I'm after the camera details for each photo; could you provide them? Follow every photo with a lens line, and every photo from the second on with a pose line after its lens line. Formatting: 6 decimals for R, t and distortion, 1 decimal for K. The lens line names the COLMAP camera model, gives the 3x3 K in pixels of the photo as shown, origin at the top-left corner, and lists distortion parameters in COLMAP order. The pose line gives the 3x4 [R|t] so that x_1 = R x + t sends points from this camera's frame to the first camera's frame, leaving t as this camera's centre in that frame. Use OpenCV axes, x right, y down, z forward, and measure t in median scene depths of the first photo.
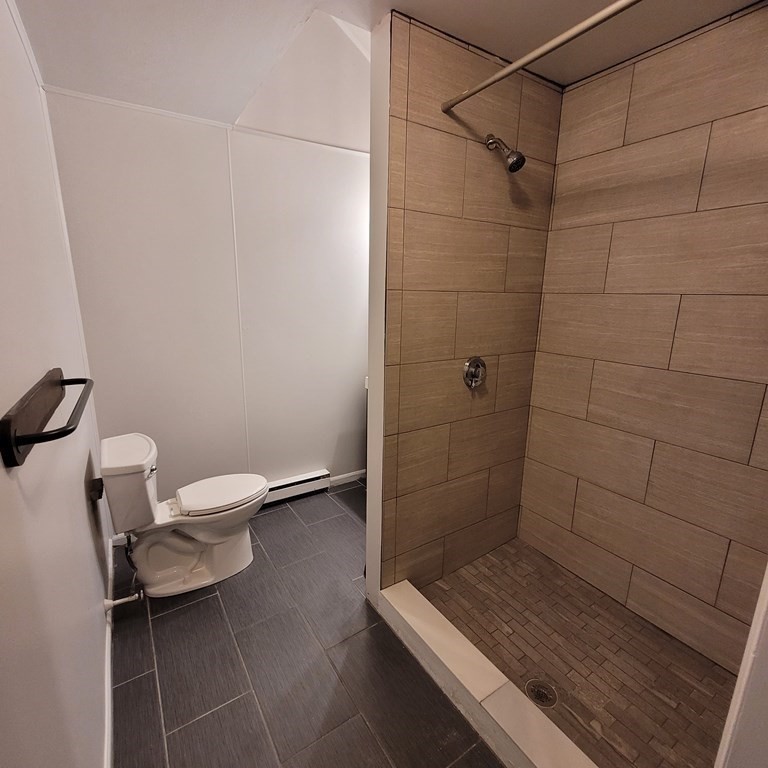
lens RADIAL K [[401.3, 0, 384.1], [0, 401.3, 385.1], [0, 0, 1]] dist [0.001800, -0.002069]
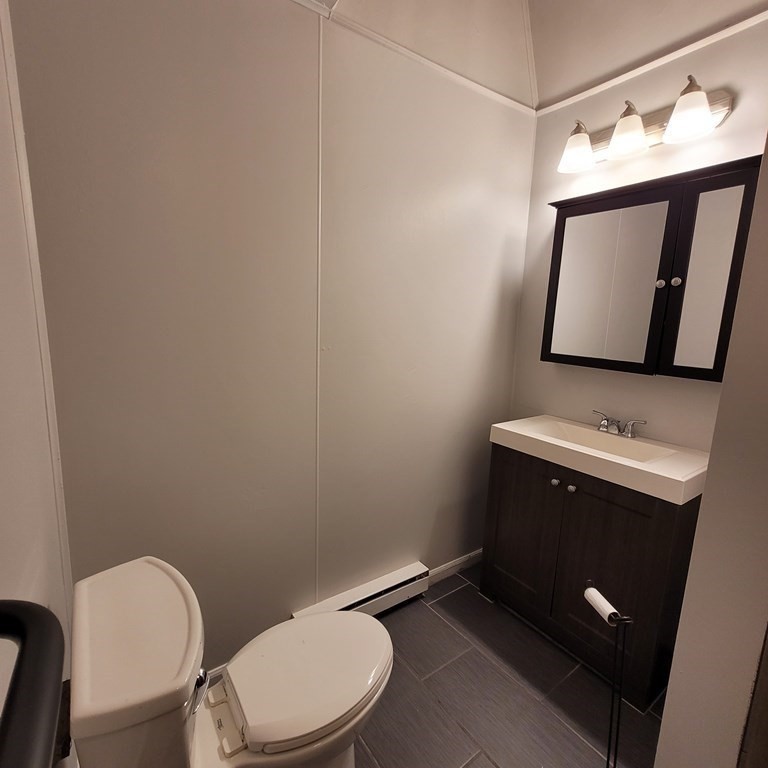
lens RADIAL K [[401.3, 0, 382.3], [0, 401.3, 384.0], [0, 0, 1]] dist [0.001800, -0.002069]
pose [[0.999150, 0.009354, 0.040158, -0.352469], [-0.006843, 0.998040, -0.062198, -0.062695], [-0.040661, 0.061871, 0.997256, 0.483672]]
